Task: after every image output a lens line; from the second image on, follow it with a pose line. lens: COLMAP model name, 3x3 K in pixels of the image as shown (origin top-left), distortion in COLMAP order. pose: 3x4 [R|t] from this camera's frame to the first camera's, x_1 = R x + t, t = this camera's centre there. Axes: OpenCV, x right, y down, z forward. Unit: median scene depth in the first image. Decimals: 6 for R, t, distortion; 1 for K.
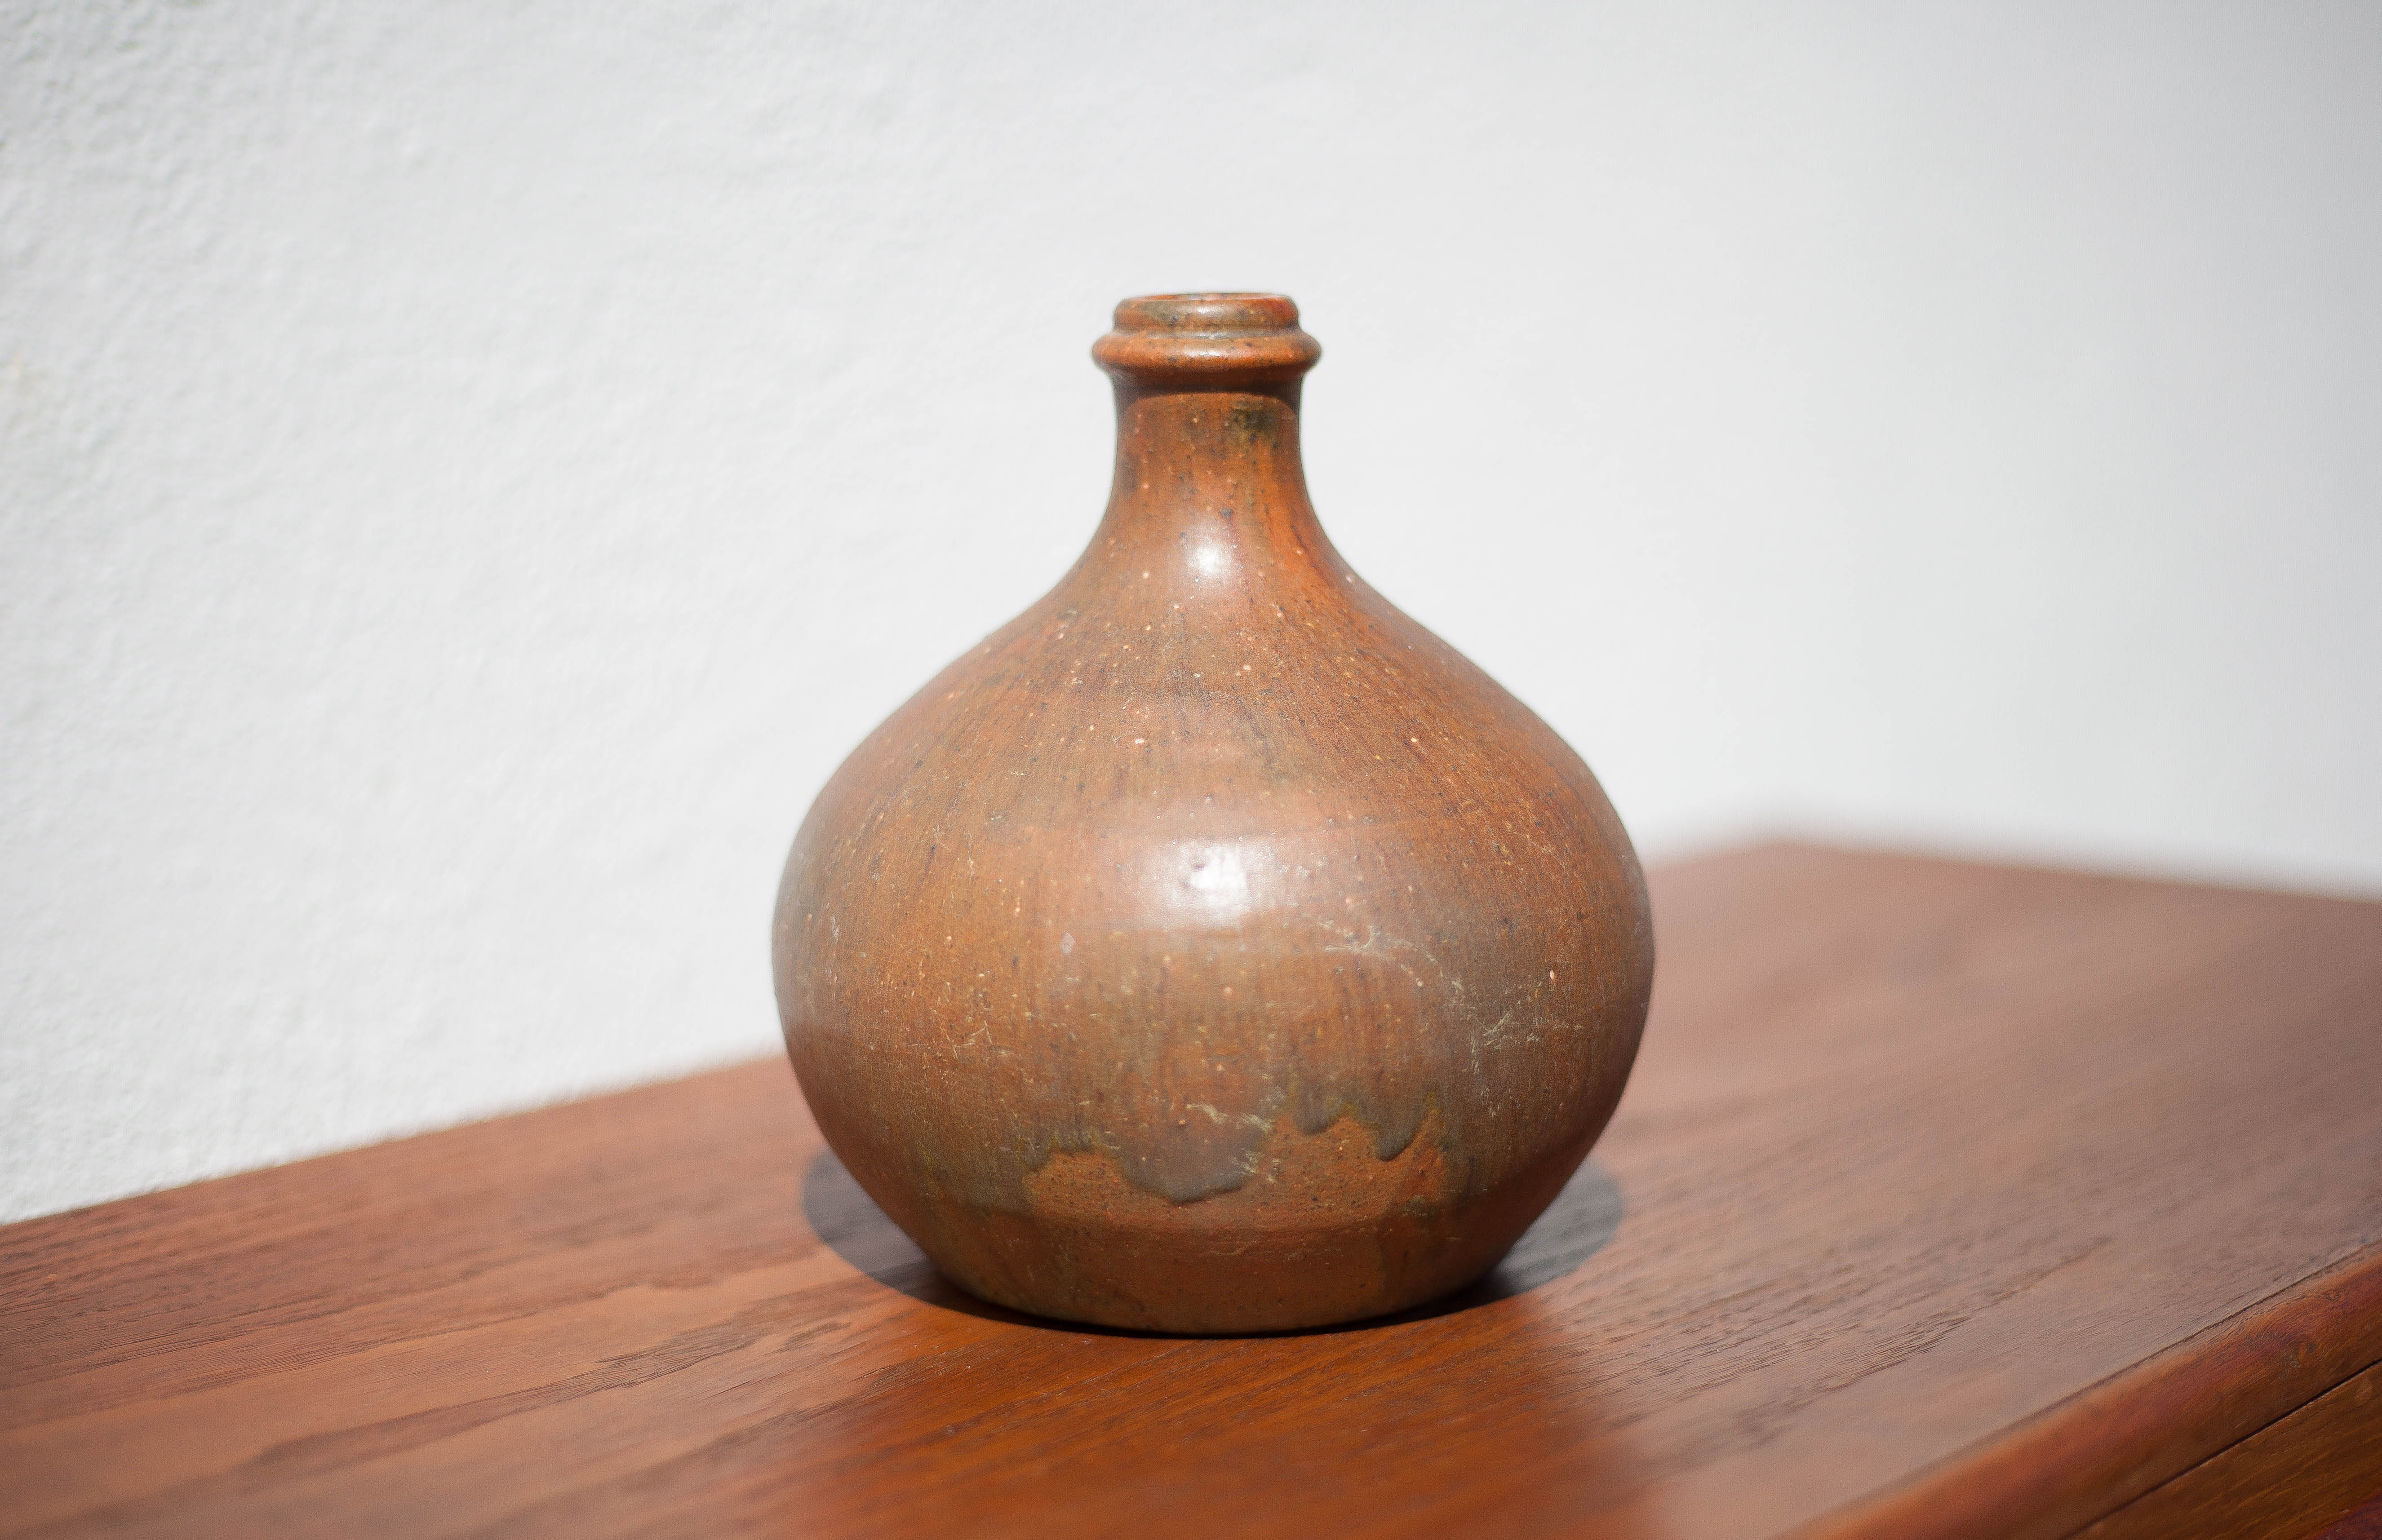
lens RADIAL K [[3920.5, 0, 1191.1], [0, 3920.5, 772.5], [0, 0, 1]] dist [0.289660, 0.000000]
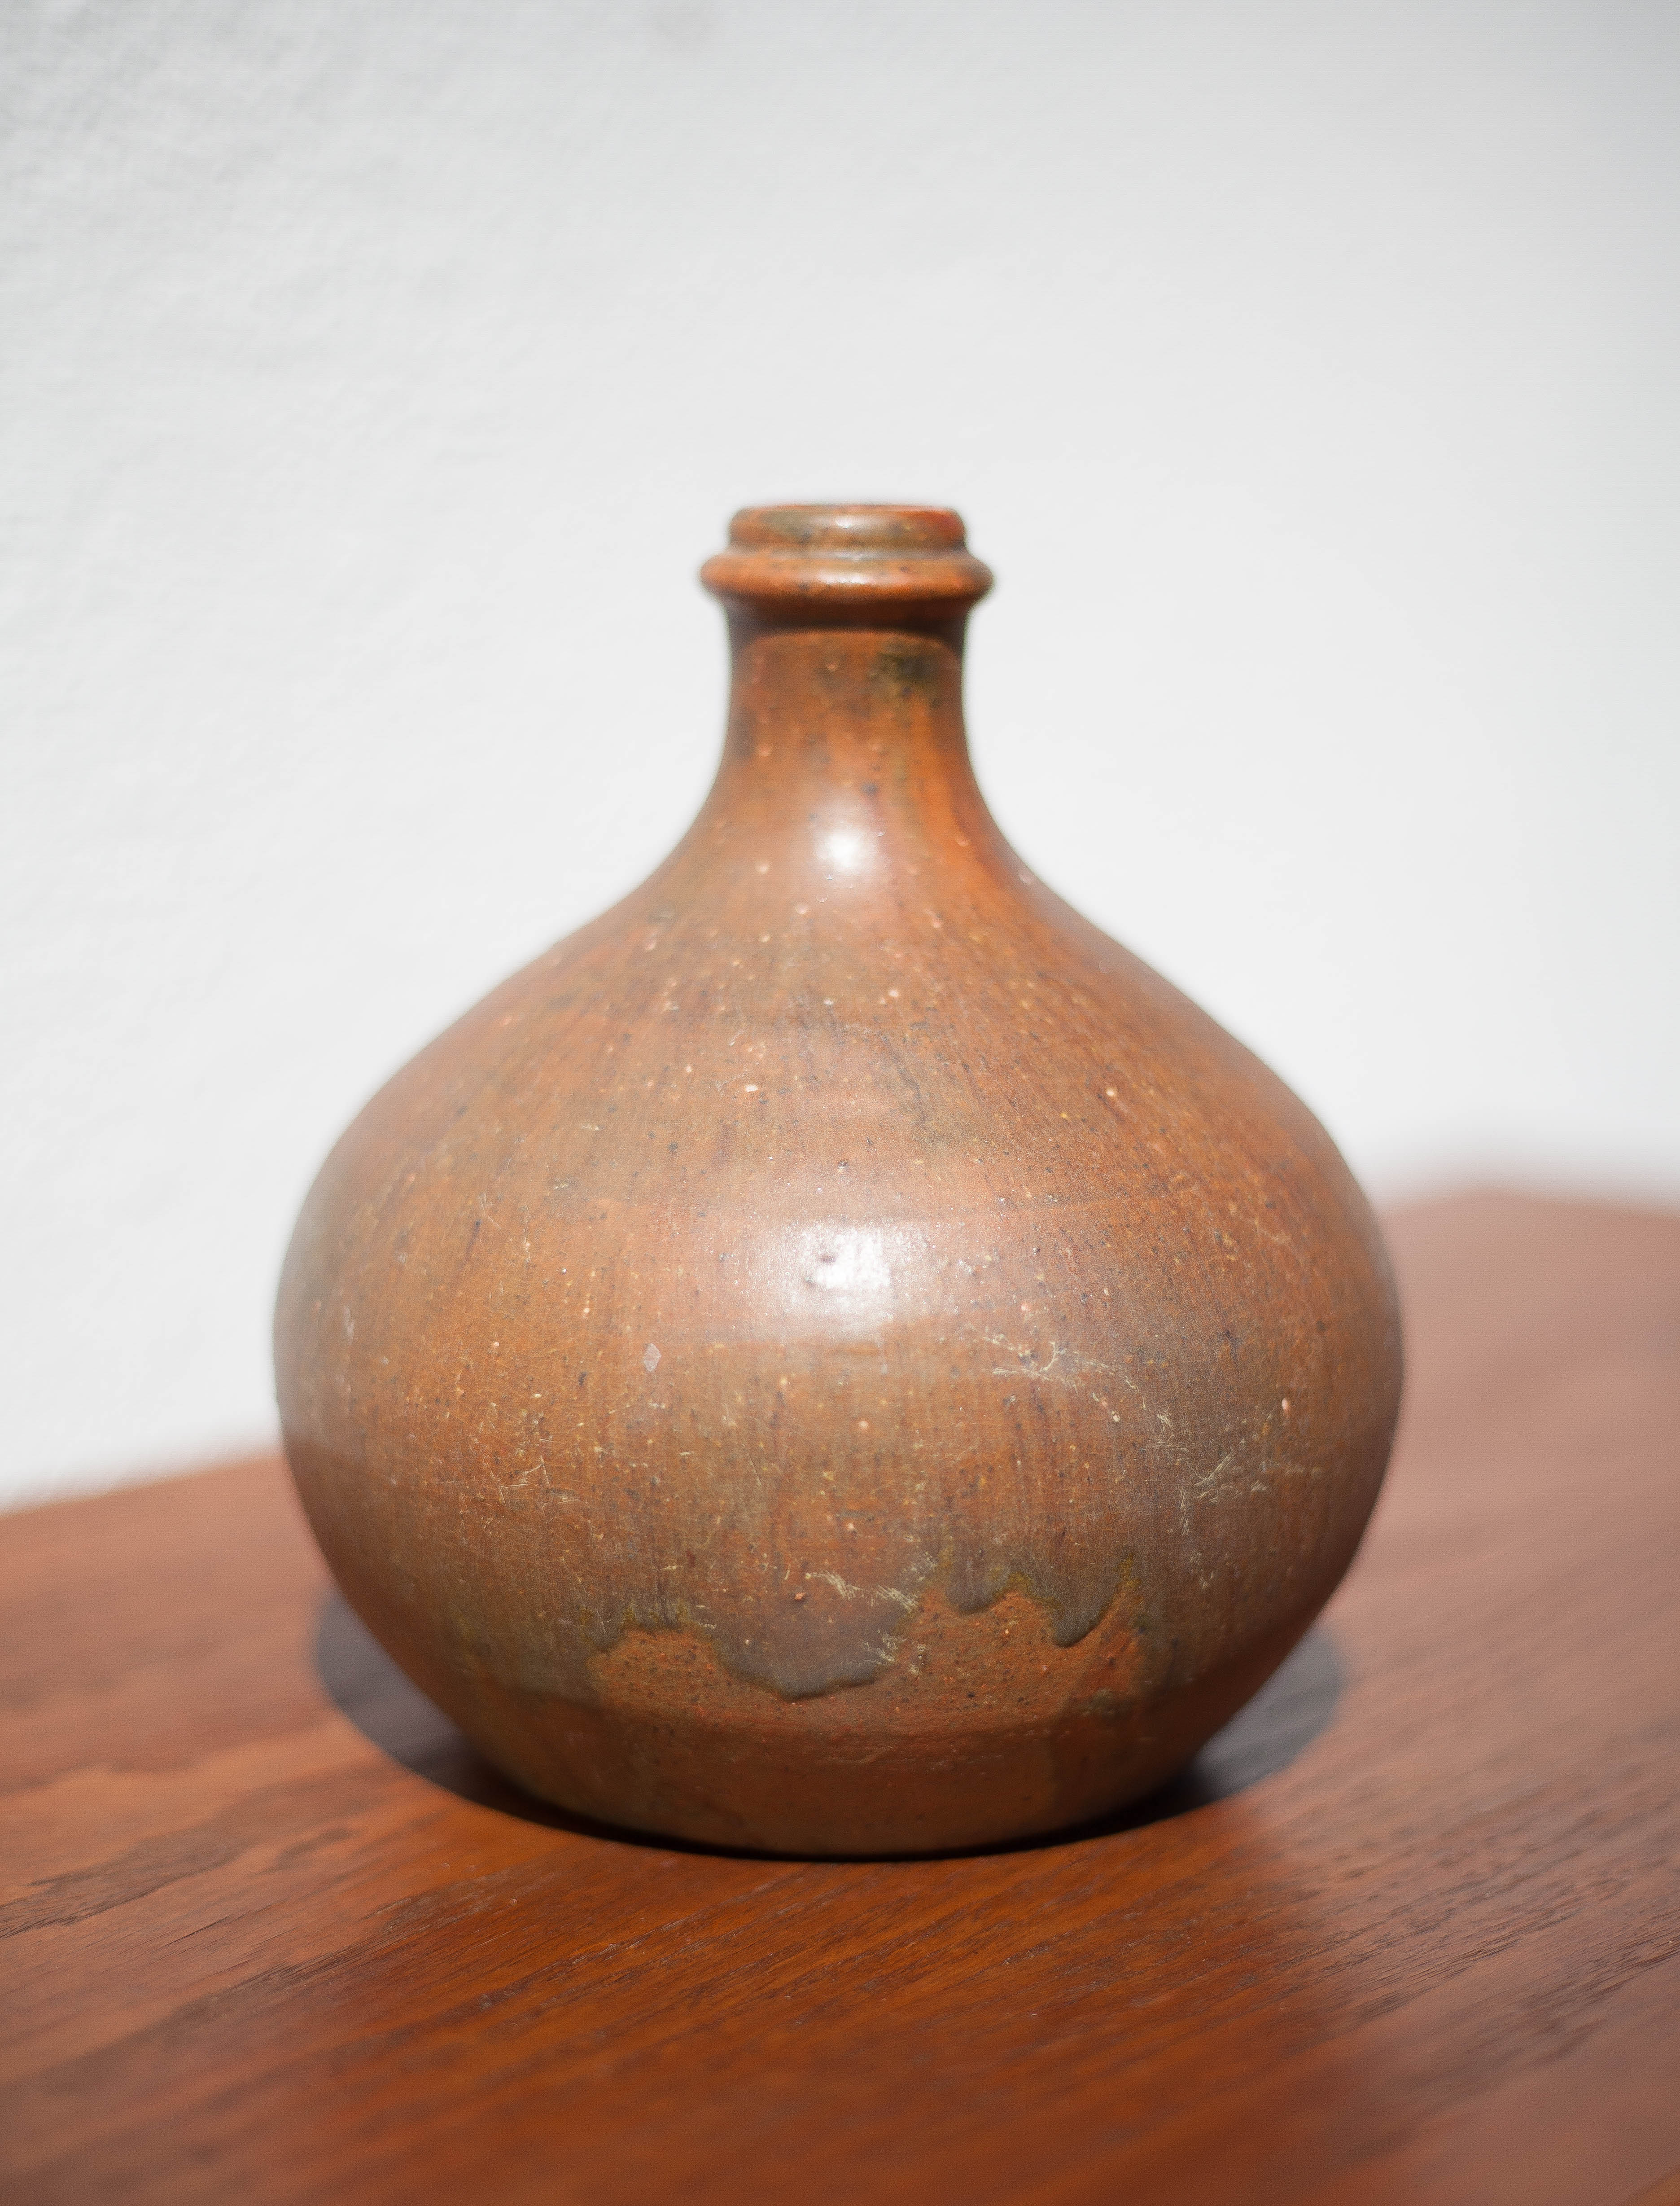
lens RADIAL K [[4066.5, 0, 841.8], [0, 4066.5, 1118.4], [0, 0, 1]] dist [0.090050, 0.000000]
pose [[0.999679, 0.019276, 0.016414, -0.008538], [-0.019647, 0.999549, 0.022719, -0.020401], [-0.015969, -0.023034, 0.999607, 0.211812]]
